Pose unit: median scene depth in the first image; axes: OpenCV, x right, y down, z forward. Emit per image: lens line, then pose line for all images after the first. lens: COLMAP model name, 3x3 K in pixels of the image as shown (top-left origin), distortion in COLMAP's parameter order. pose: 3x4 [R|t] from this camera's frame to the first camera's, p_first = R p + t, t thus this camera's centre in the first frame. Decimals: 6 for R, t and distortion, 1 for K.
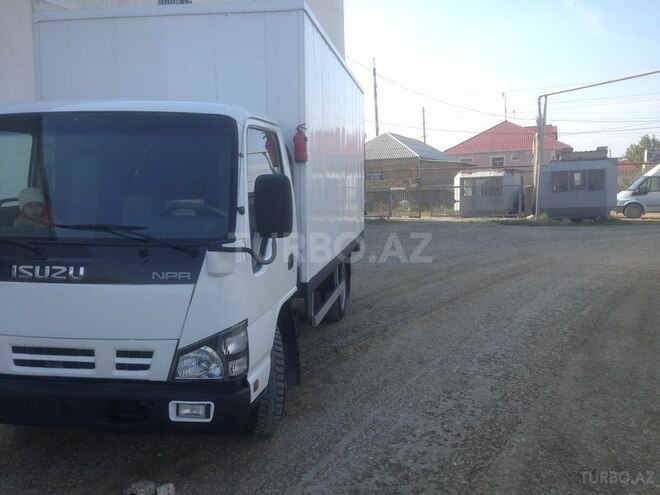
lens RADIAL K [[620.5, 0, 331.2], [0, 620.5, 257.1], [0, 0, 1]] dist [0.099176, -0.280890]
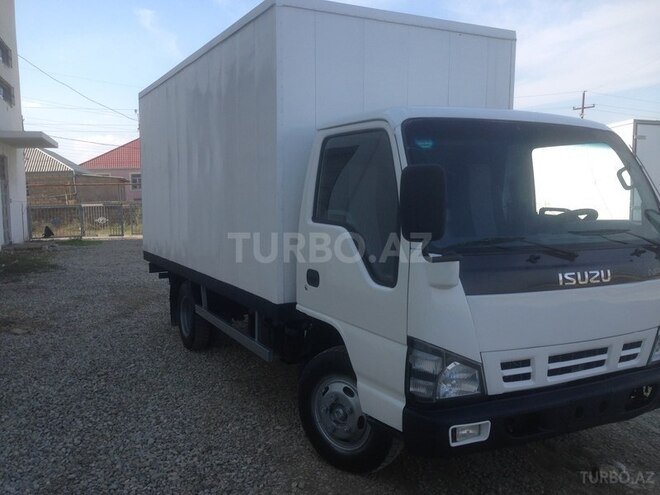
lens RADIAL K [[624.0, 0, 341.6], [0, 624.0, 246.8], [0, 0, 1]] dist [0.121021, -0.319787]
pose [[0.807425, -0.043774, 0.588344, -1.386847], [0.069992, 0.997308, -0.021853, -0.031991], [-0.585804, 0.058824, 0.808315, 0.387736]]
